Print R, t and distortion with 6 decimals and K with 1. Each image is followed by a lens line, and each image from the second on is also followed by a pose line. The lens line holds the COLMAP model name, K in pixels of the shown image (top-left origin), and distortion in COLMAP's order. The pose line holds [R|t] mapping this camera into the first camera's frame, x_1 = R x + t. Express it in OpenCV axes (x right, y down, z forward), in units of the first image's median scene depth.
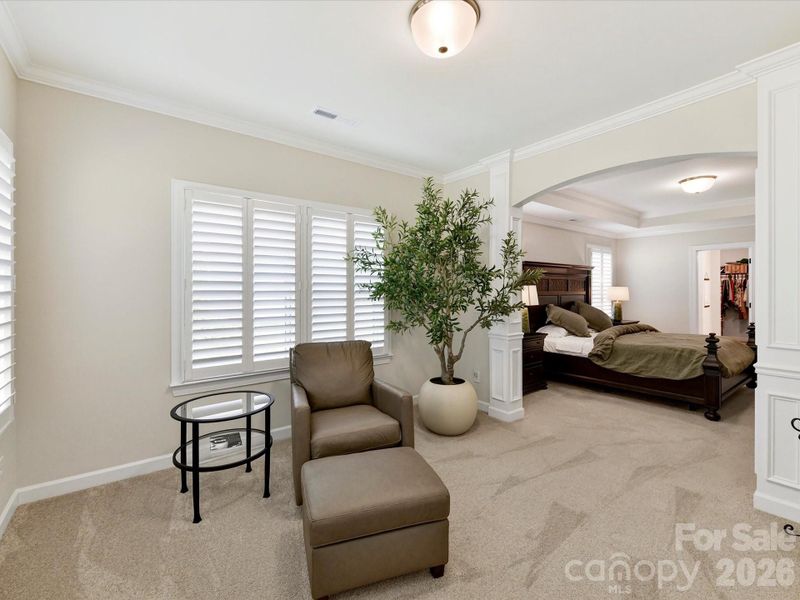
lens RADIAL K [[361.6, 0, 401.1], [0, 361.6, 292.4], [0, 0, 1]] dist [0.002333, -0.001486]
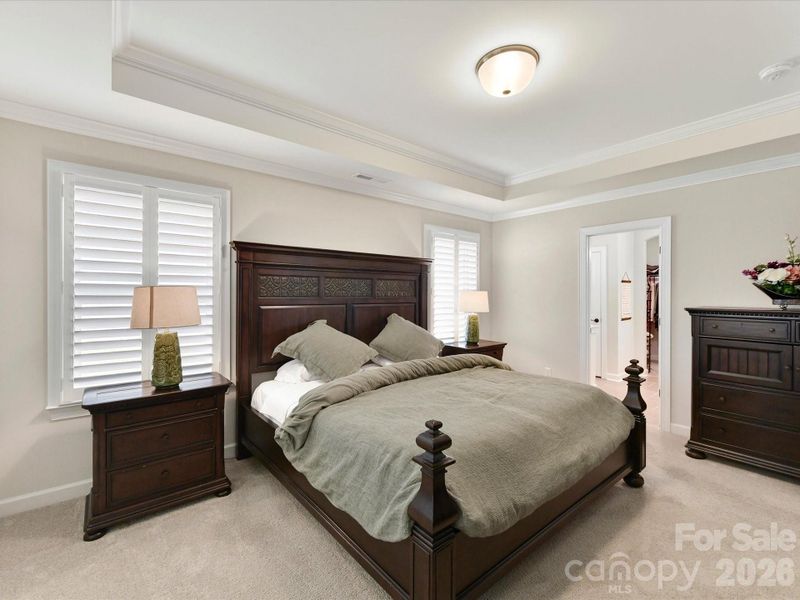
lens RADIAL K [[361.6, 0, 403.4], [0, 361.6, 295.6], [0, 0, 1]] dist [0.002333, -0.001486]
pose [[0.999101, 0.004586, 0.042149, 0.440413], [-0.004206, 0.999950, -0.009107, -0.001297], [-0.042189, 0.008921, 0.999070, 0.353180]]
